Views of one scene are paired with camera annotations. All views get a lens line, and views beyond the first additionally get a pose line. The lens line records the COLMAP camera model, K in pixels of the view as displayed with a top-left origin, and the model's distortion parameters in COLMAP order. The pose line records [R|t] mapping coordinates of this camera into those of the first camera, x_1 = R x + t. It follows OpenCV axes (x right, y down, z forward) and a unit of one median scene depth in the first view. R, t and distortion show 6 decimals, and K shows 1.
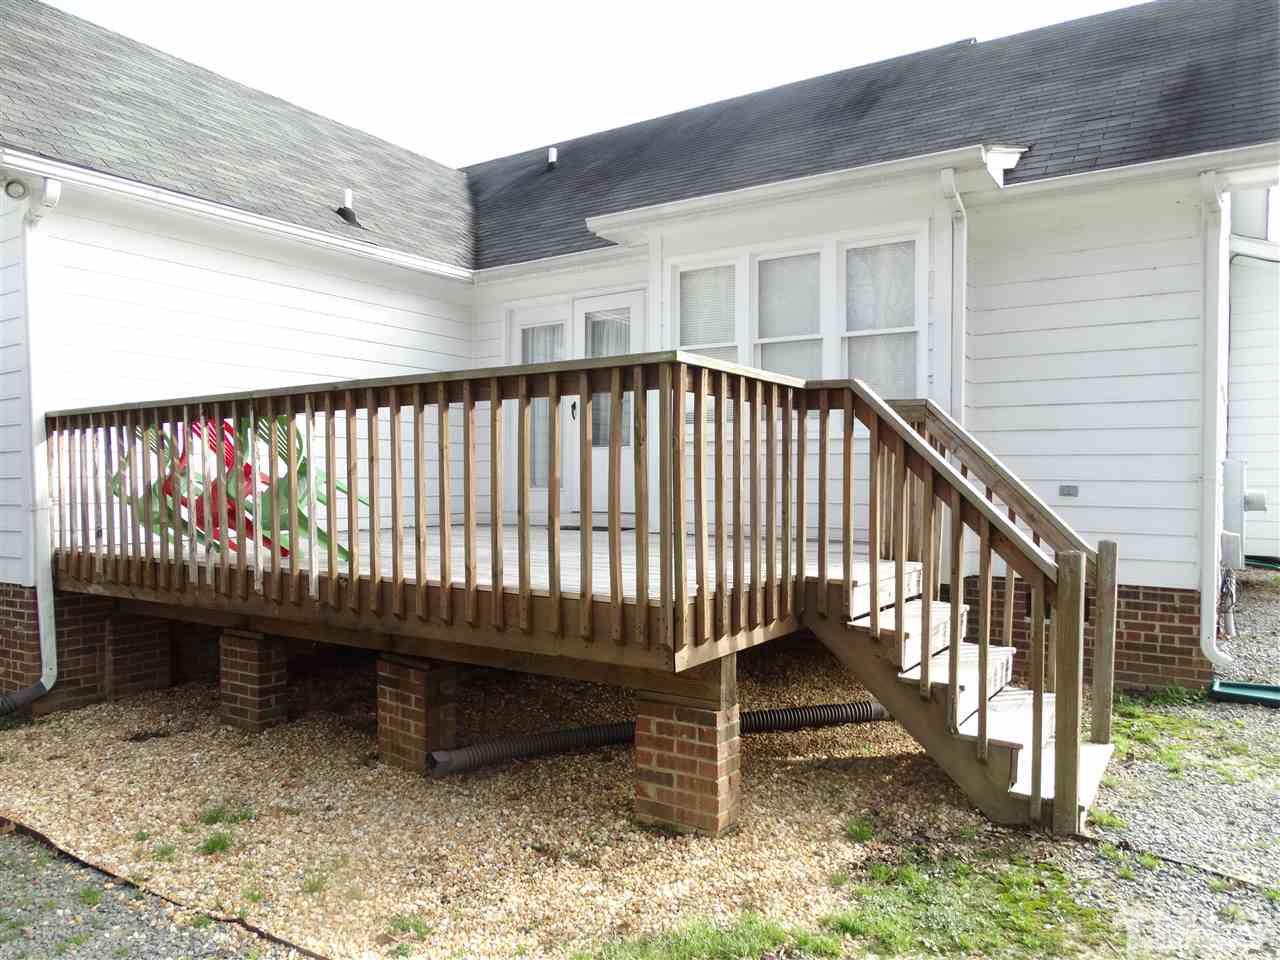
lens RADIAL K [[896.5, 0, 629.7], [0, 896.5, 476.5], [0, 0, 1]] dist [-0.012468, 0.010454]
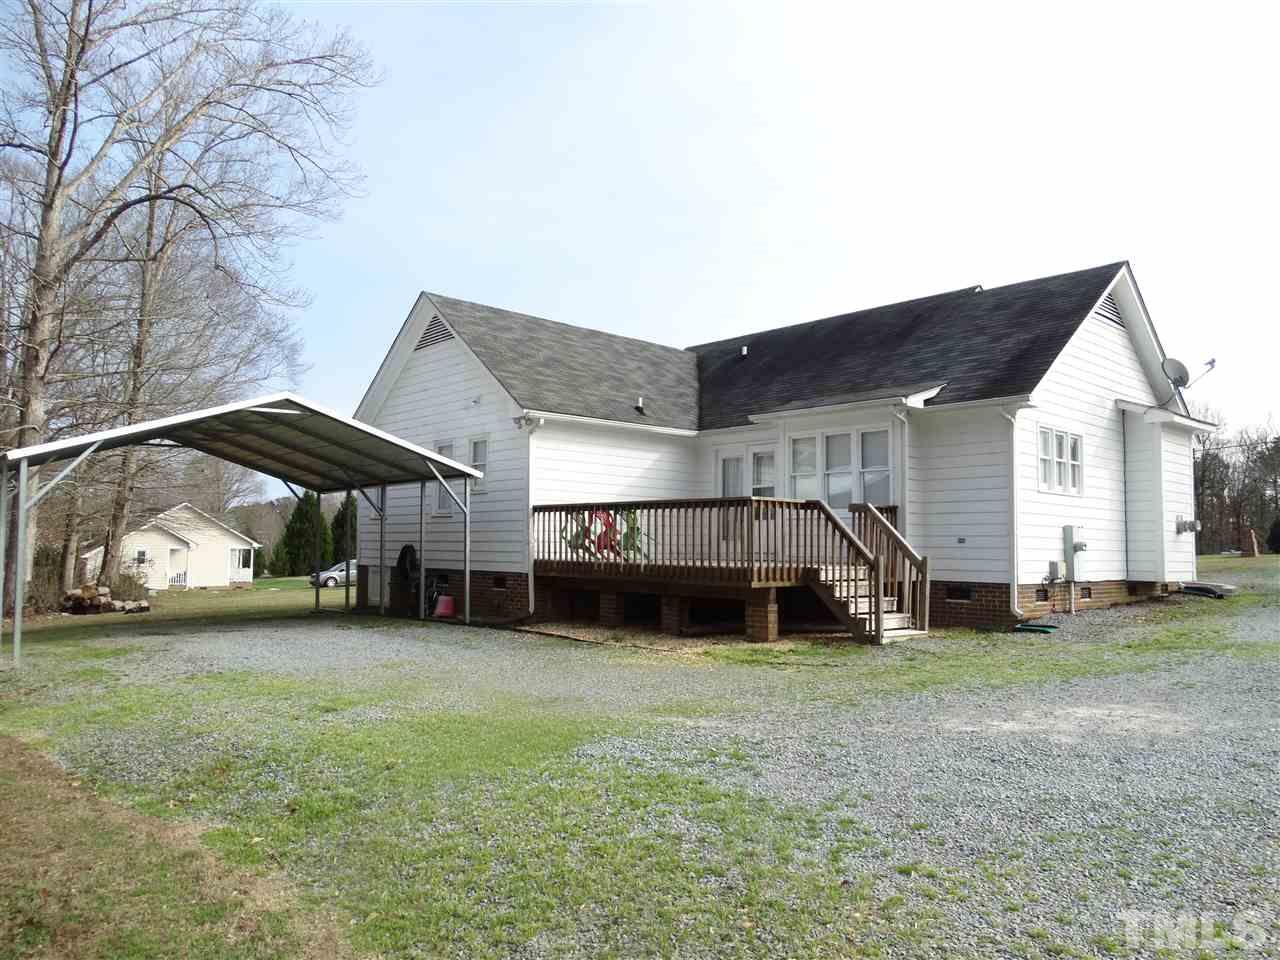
lens RADIAL K [[896.5, 0, 637.2], [0, 896.5, 484.5], [0, 0, 1]] dist [-0.012468, 0.010454]
pose [[0.969433, -0.005477, -0.245294, 0.305754], [-0.008461, 0.998410, -0.055731, 0.009659], [0.245209, 0.056103, 0.967845, -1.607954]]
